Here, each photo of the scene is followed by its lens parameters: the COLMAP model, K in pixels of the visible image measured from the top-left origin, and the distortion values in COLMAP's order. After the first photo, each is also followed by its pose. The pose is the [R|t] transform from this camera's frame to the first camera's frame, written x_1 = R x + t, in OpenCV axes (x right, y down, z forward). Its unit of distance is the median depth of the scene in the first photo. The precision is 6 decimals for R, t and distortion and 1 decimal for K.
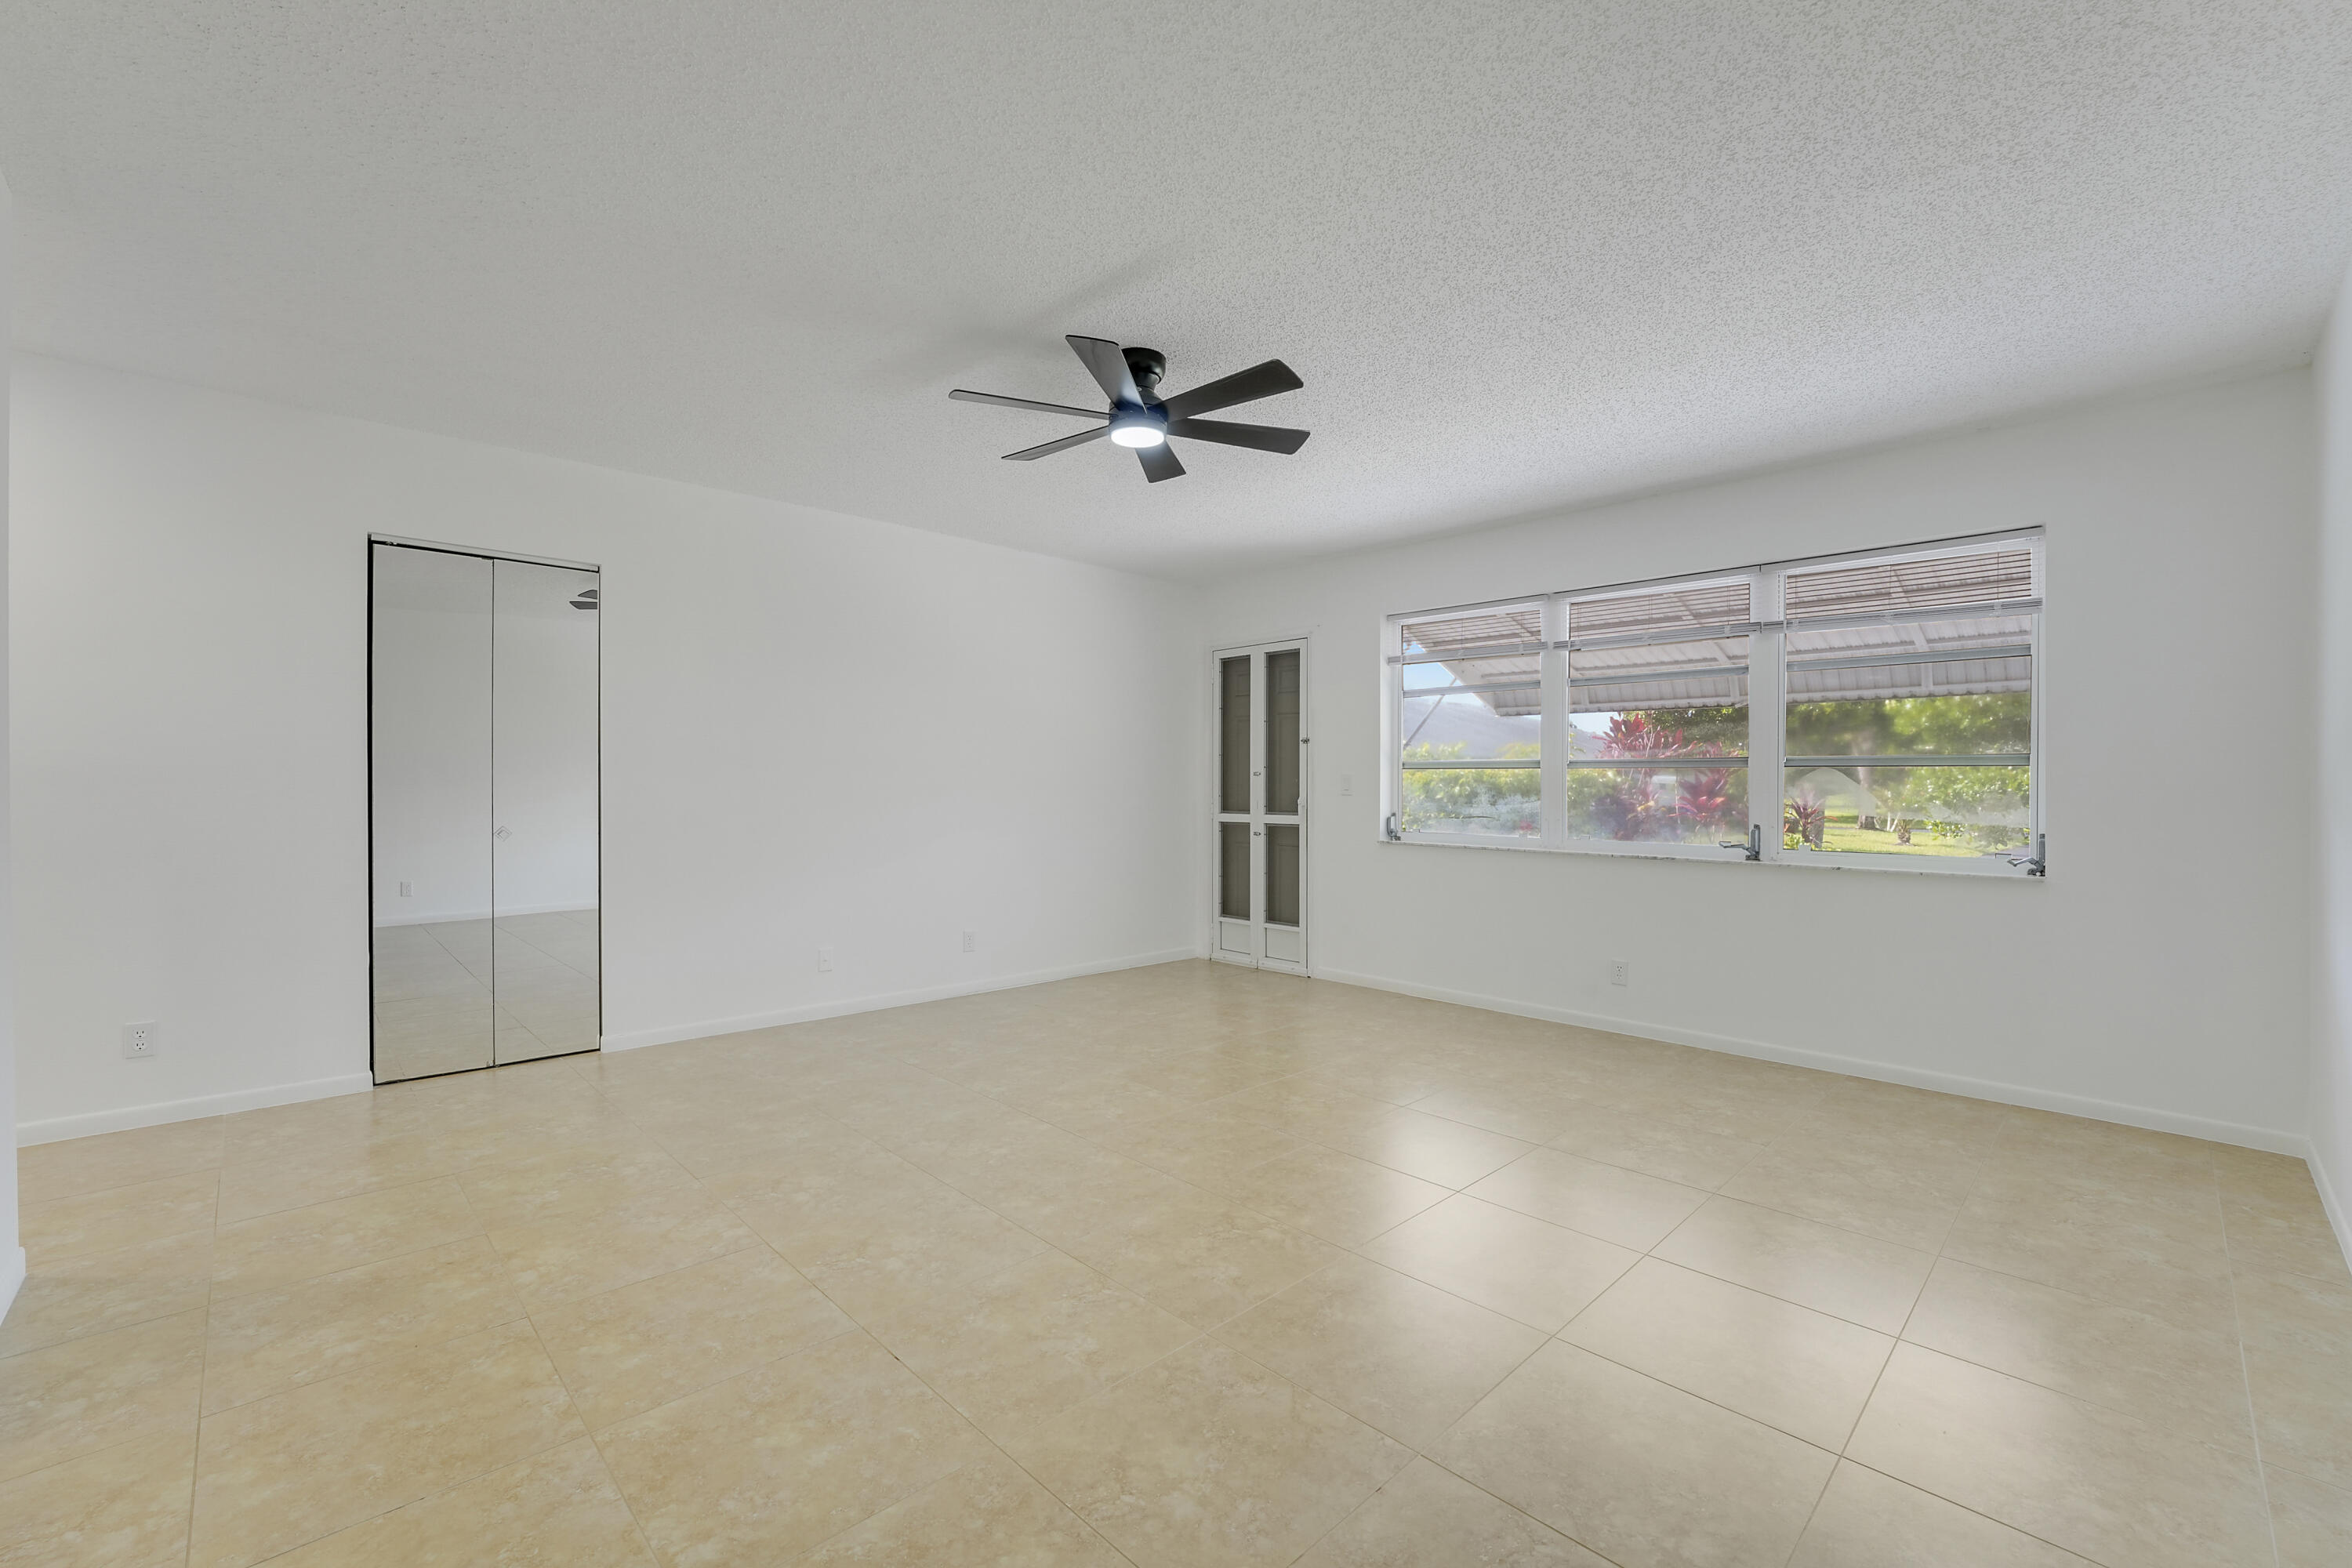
lens RADIAL K [[1036.4, 0, 1172.4], [0, 1036.4, 785.1], [0, 0, 1]] dist [-0.018518, -0.000053]
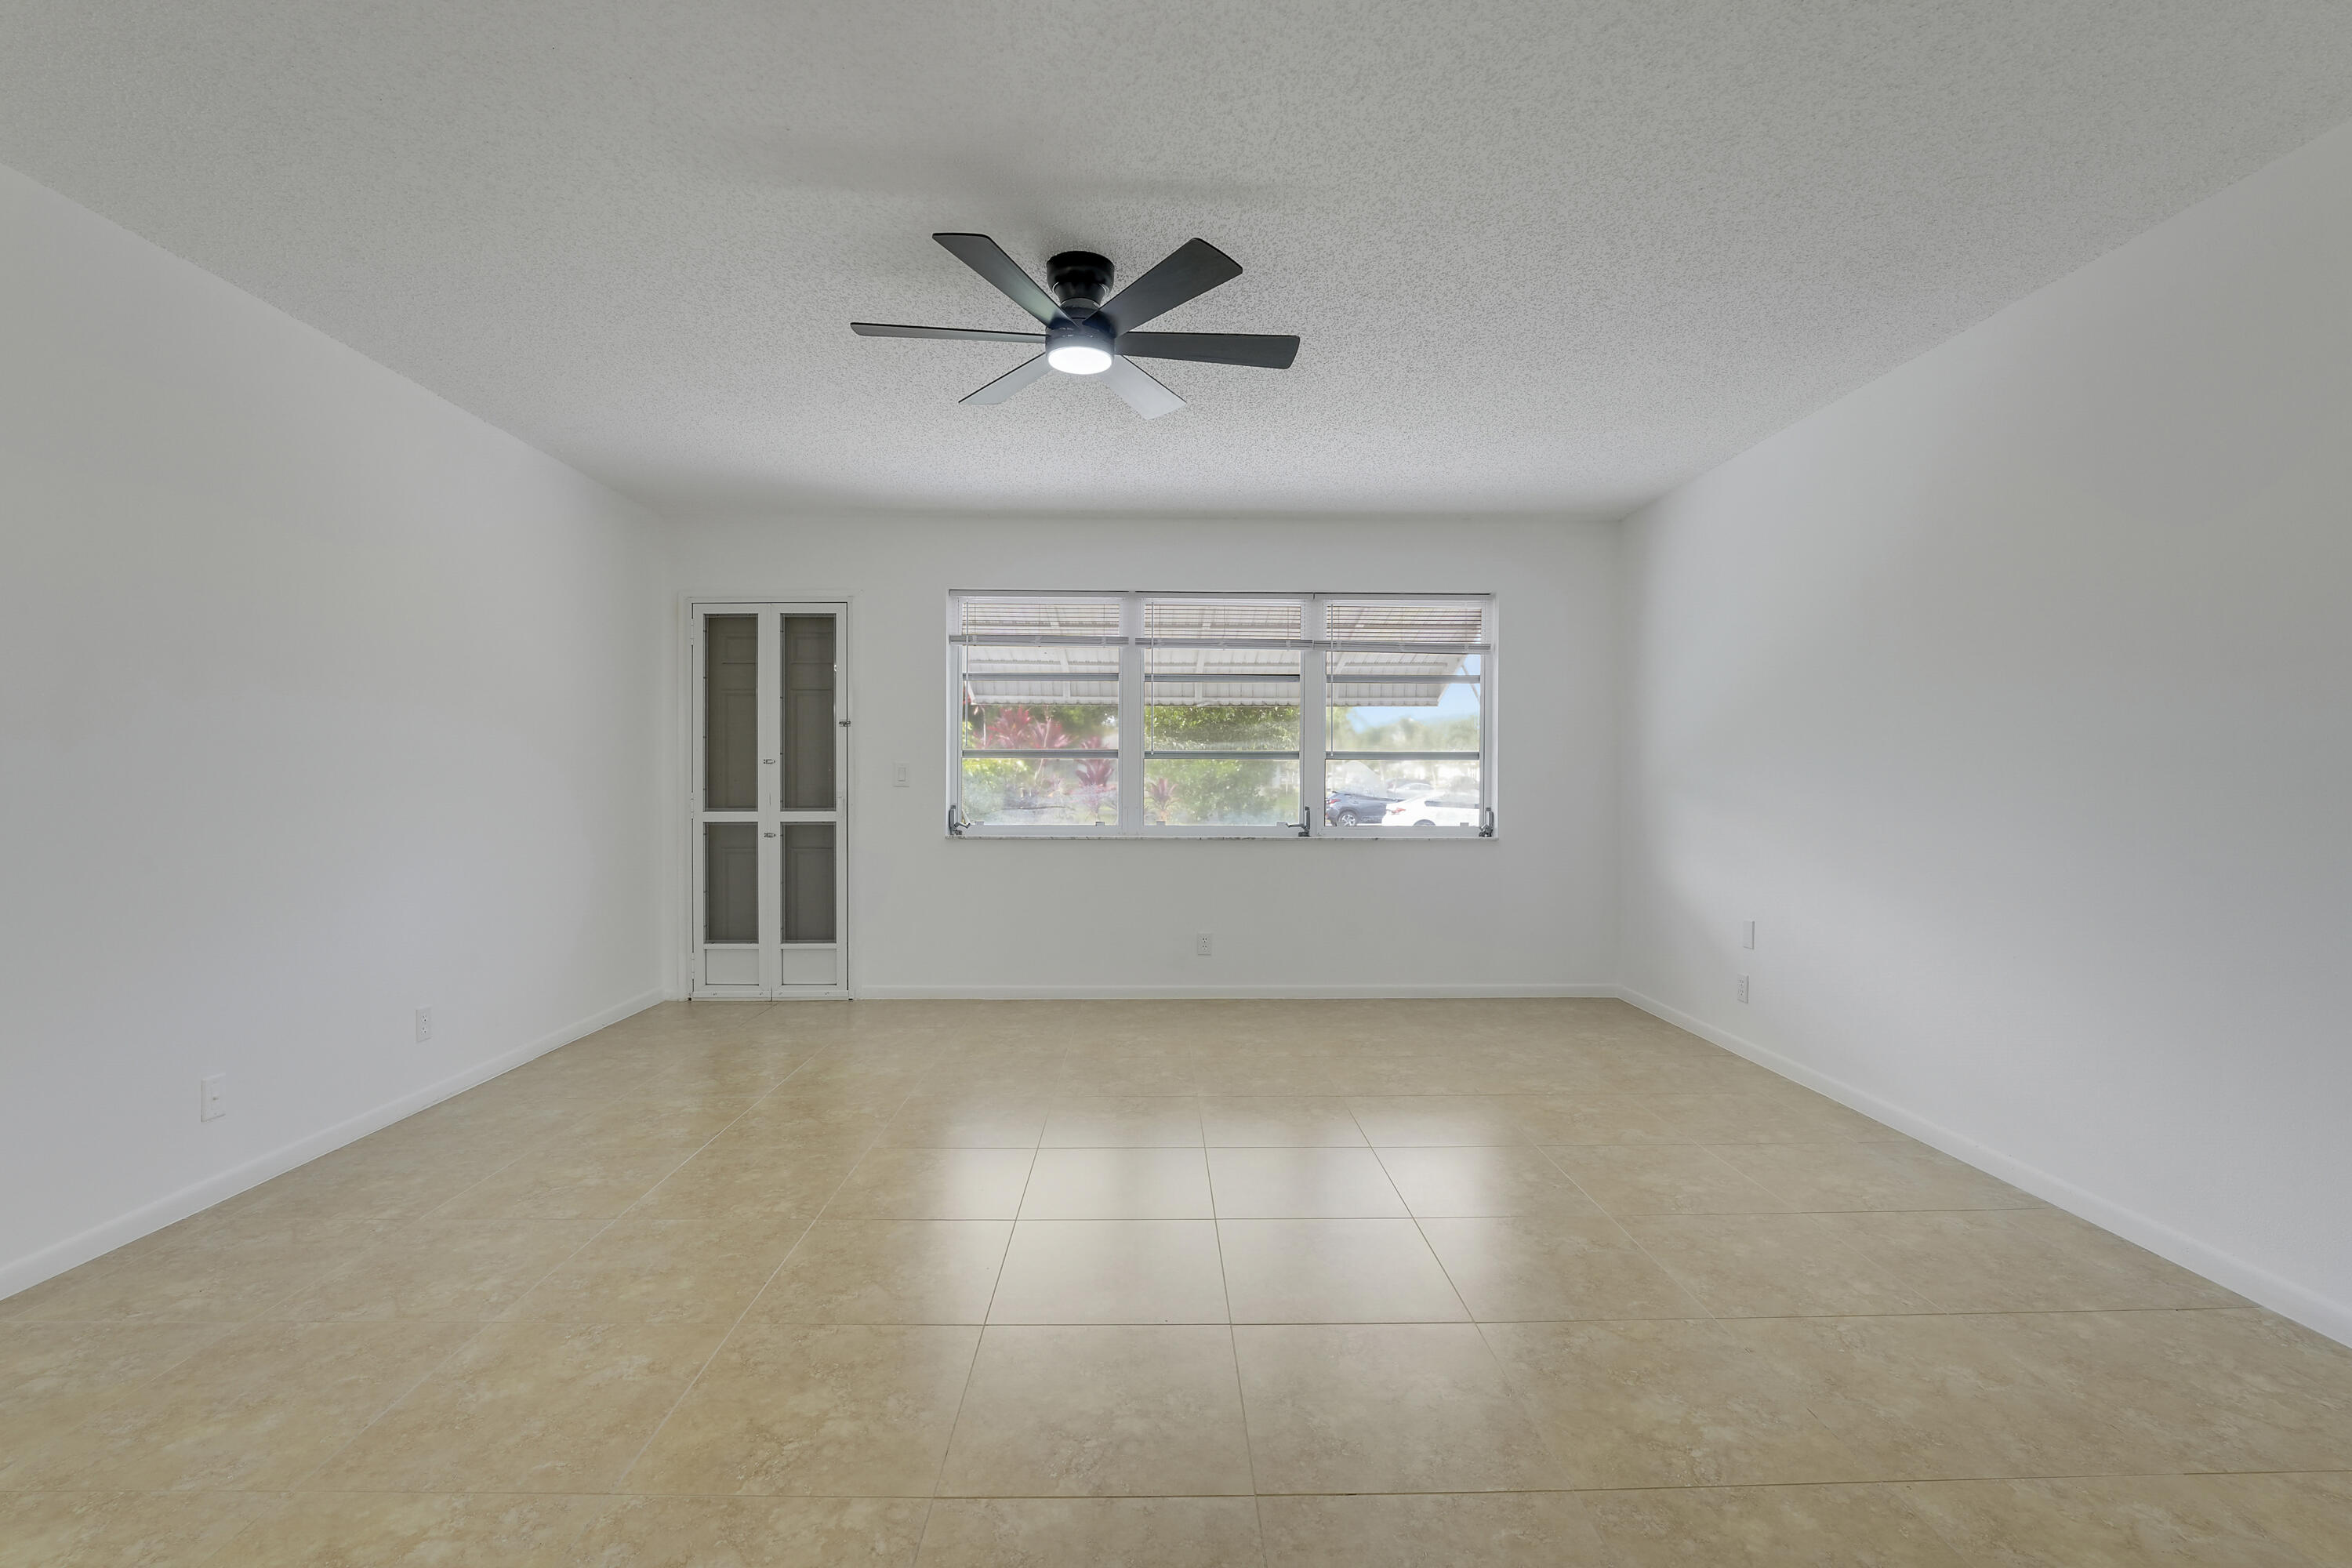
lens RADIAL K [[1088.5, 0, 1168.2], [0, 1088.5, 788.5], [0, 0, 1]] dist [-0.018798, -0.000360]
pose [[0.647233, -0.011965, 0.762199, -0.373744], [0.001734, 0.999897, 0.014223, -0.001408], [-0.762291, -0.007884, 0.647187, 0.214400]]
